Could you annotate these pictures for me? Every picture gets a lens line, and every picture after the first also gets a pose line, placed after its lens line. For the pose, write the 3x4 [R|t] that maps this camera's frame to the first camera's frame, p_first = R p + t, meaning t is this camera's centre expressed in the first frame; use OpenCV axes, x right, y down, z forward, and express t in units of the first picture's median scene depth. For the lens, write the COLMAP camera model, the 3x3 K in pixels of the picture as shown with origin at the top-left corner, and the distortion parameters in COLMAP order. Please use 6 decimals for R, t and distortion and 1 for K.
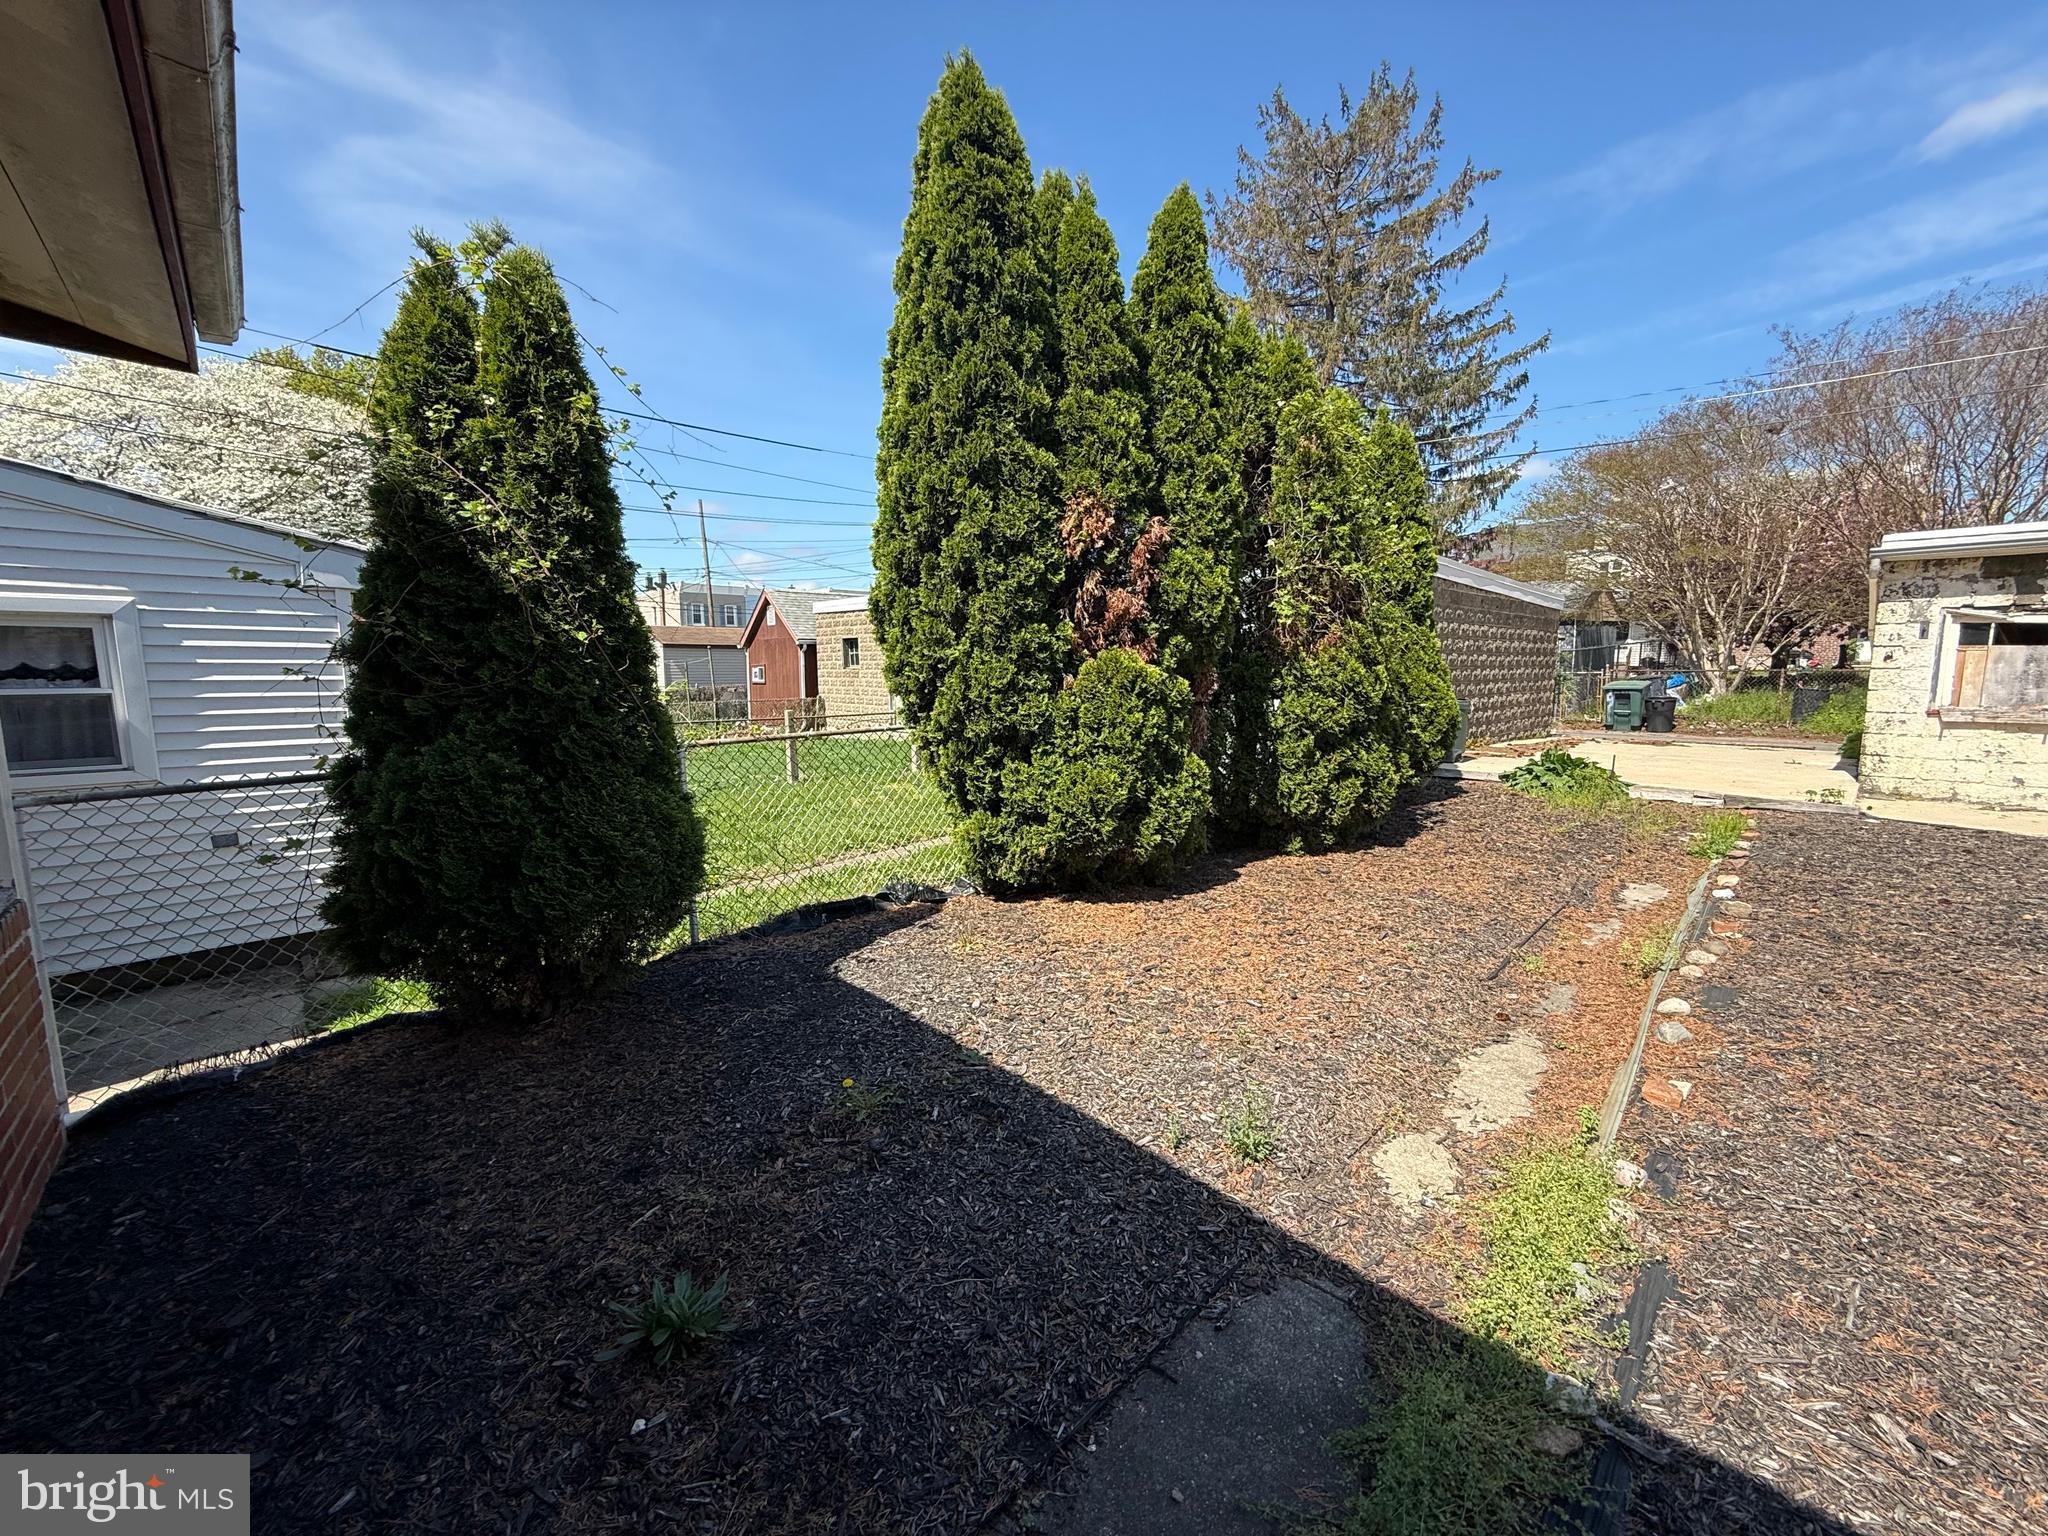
lens RADIAL K [[816.1, 0, 1019.7], [0, 816.1, 768.6], [0, 0, 1]] dist [0.002372, -0.000195]
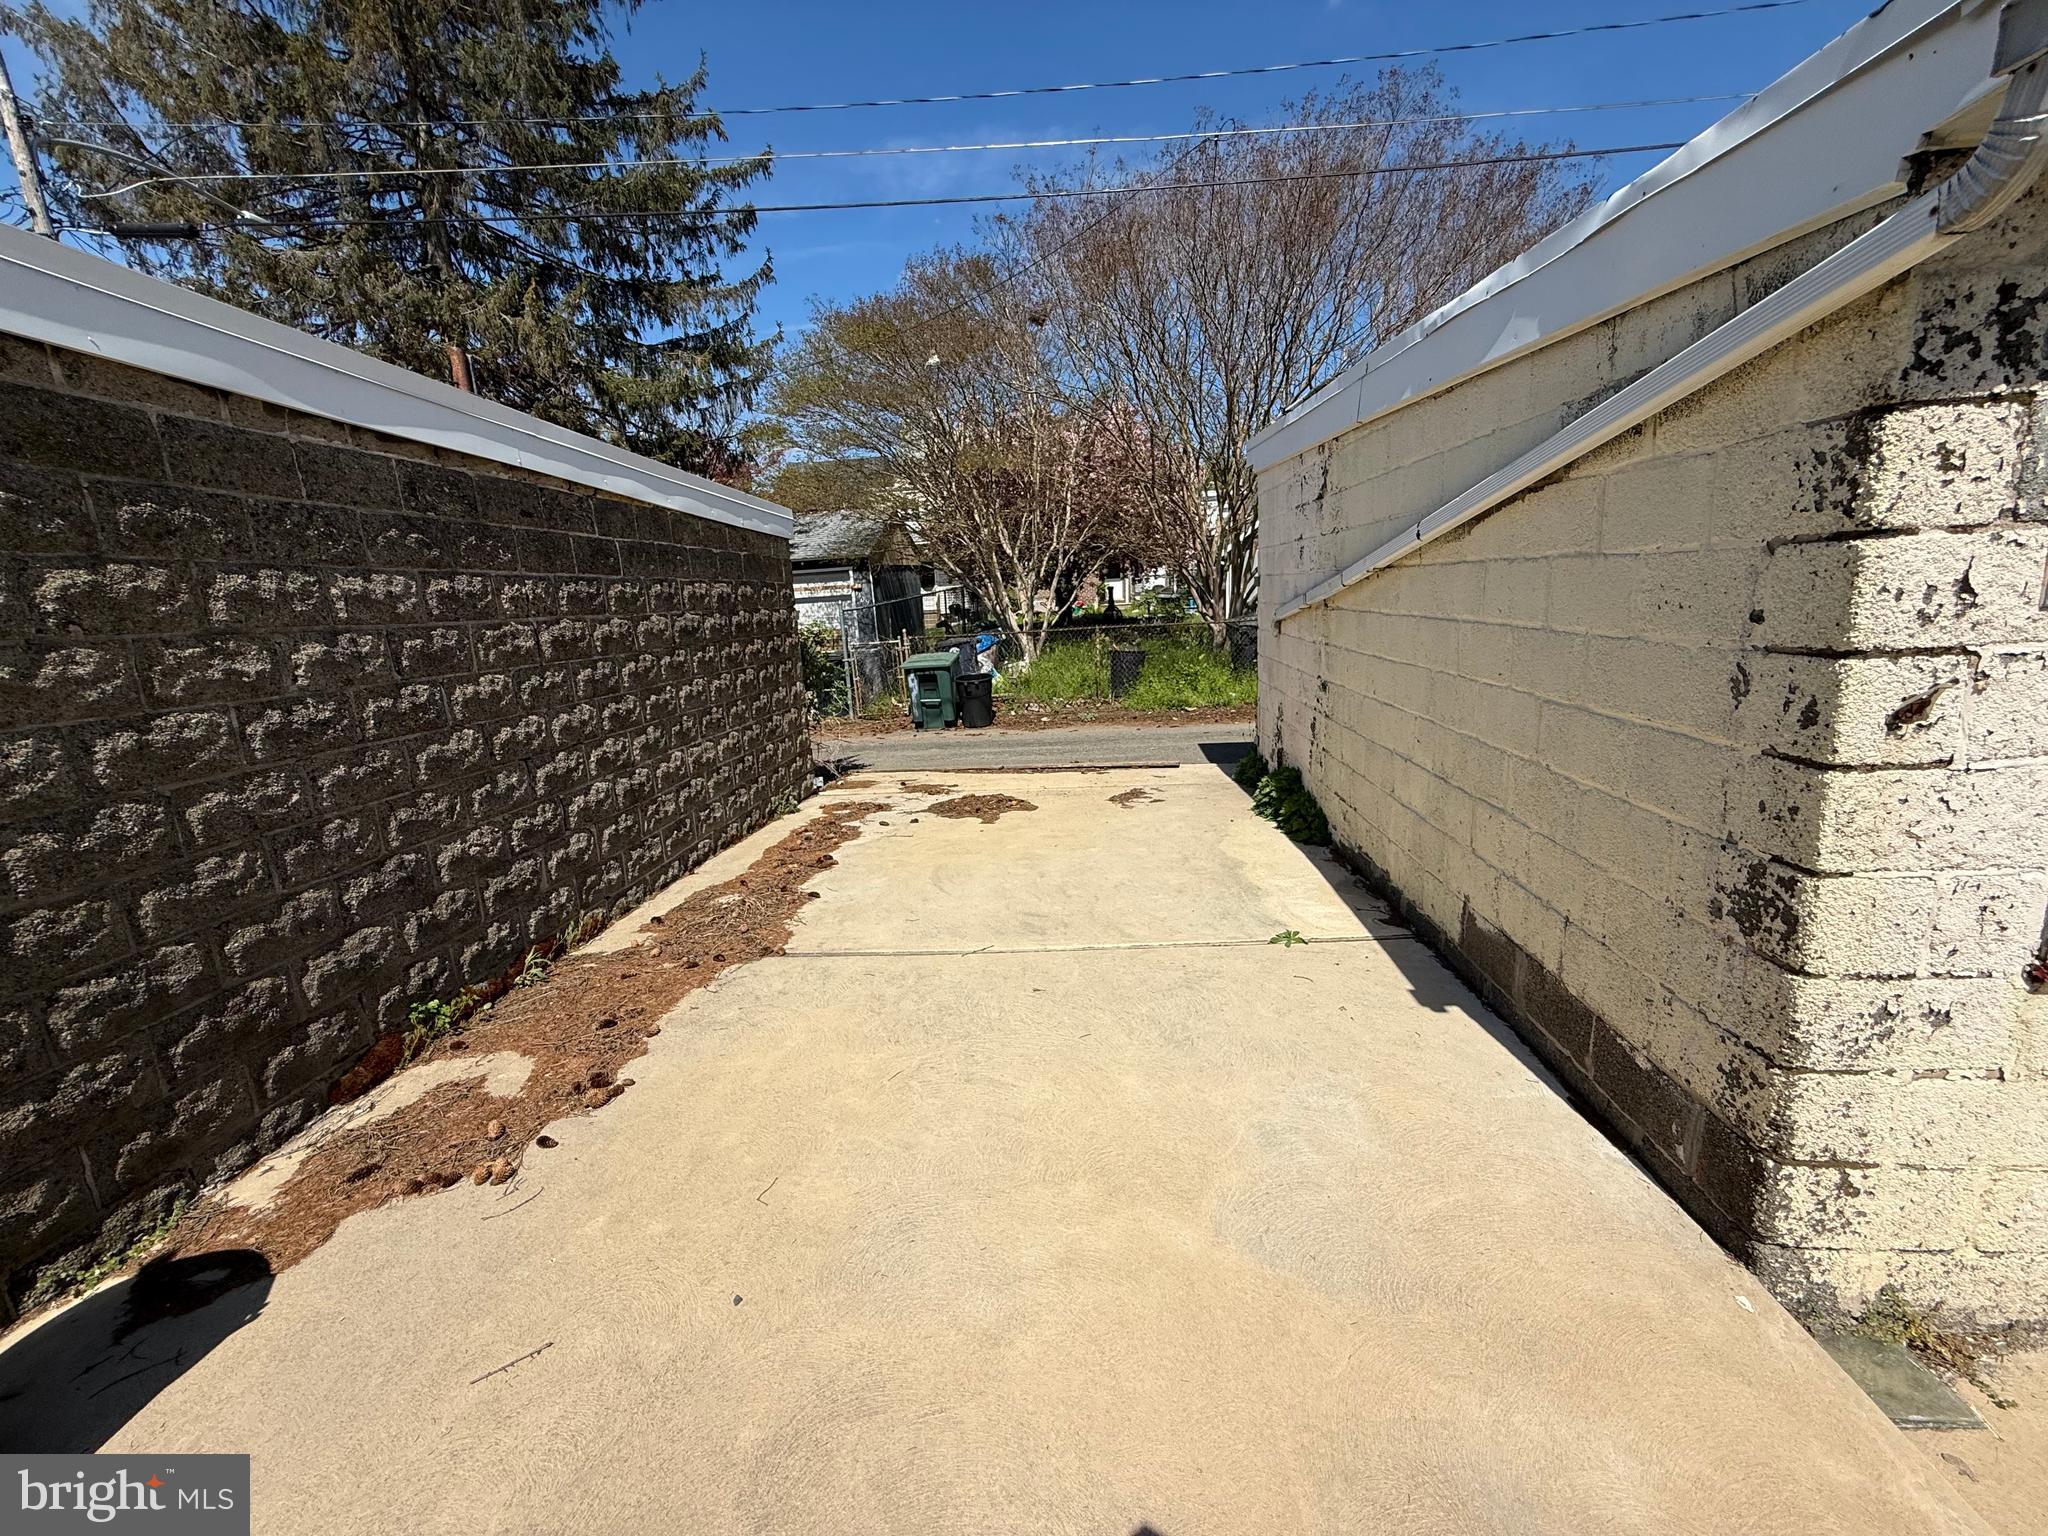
lens RADIAL K [[816.1, 0, 1020.5], [0, 816.1, 749.5], [0, 0, 1]] dist [0.002372, -0.000195]
pose [[0.746803, -0.157935, 0.646020, 1.262807], [0.134737, 0.987179, 0.085583, -0.274280], [-0.651254, 0.023130, 0.758508, 1.591964]]
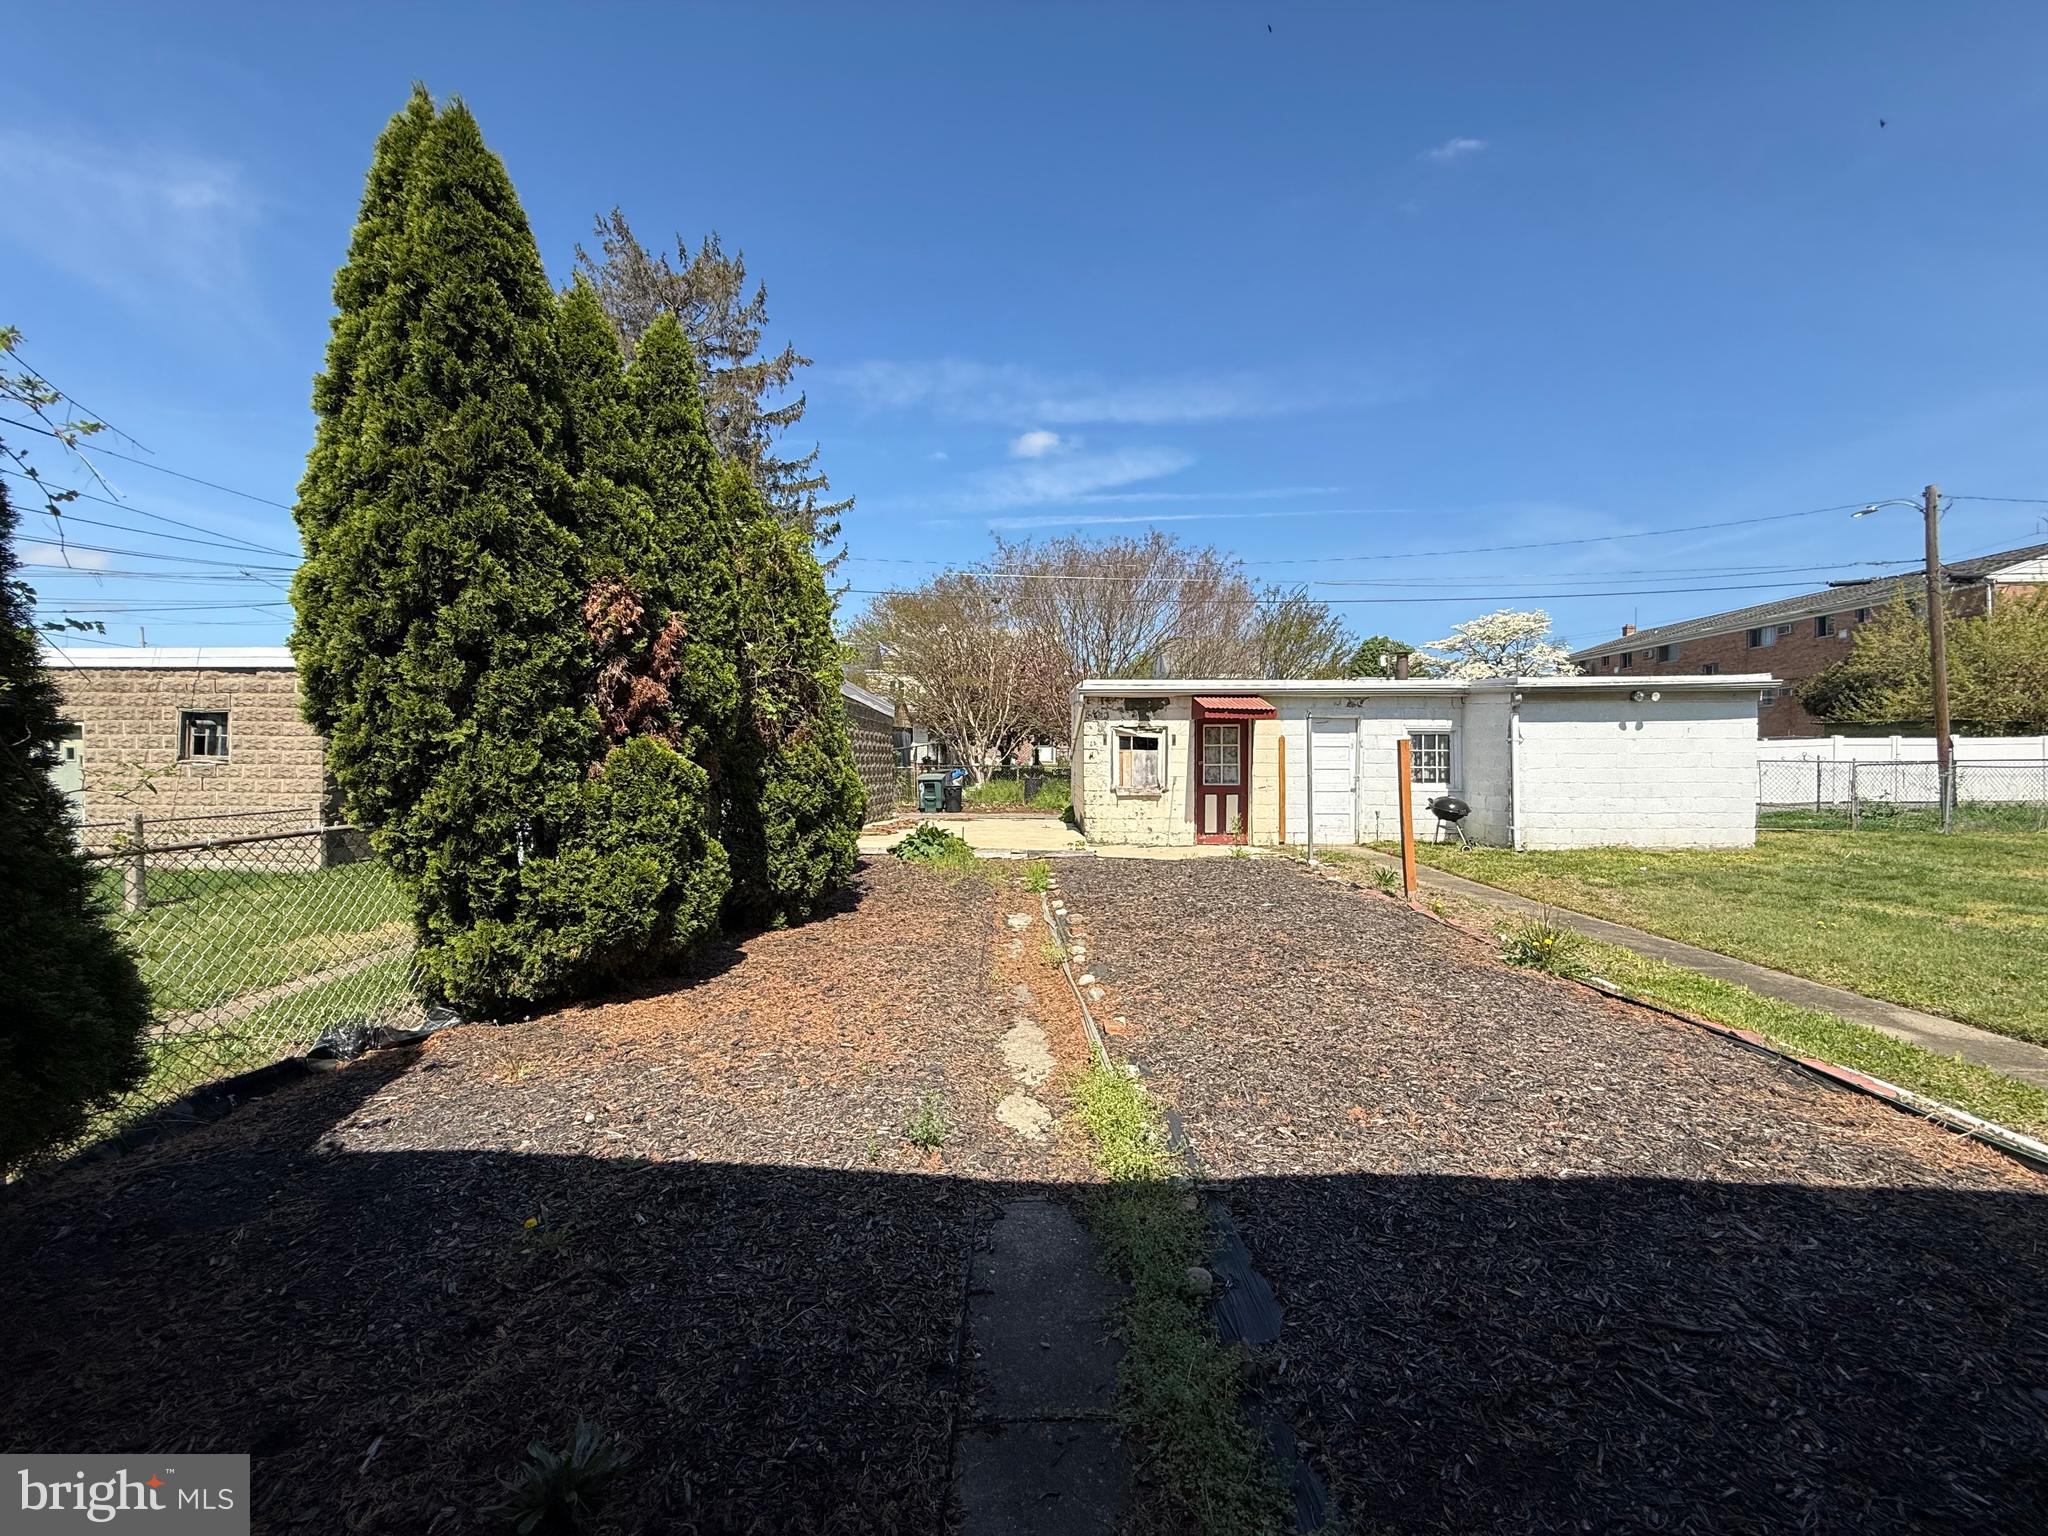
lens RADIAL K [[816.1, 0, 1018.5], [0, 816.1, 769.7], [0, 0, 1]] dist [0.002372, -0.000195]
pose [[0.707205, -0.001245, 0.707007, -0.248160], [0.083712, 0.993111, -0.081987, 0.012416], [-0.702035, 0.117167, 0.702438, -0.013320]]
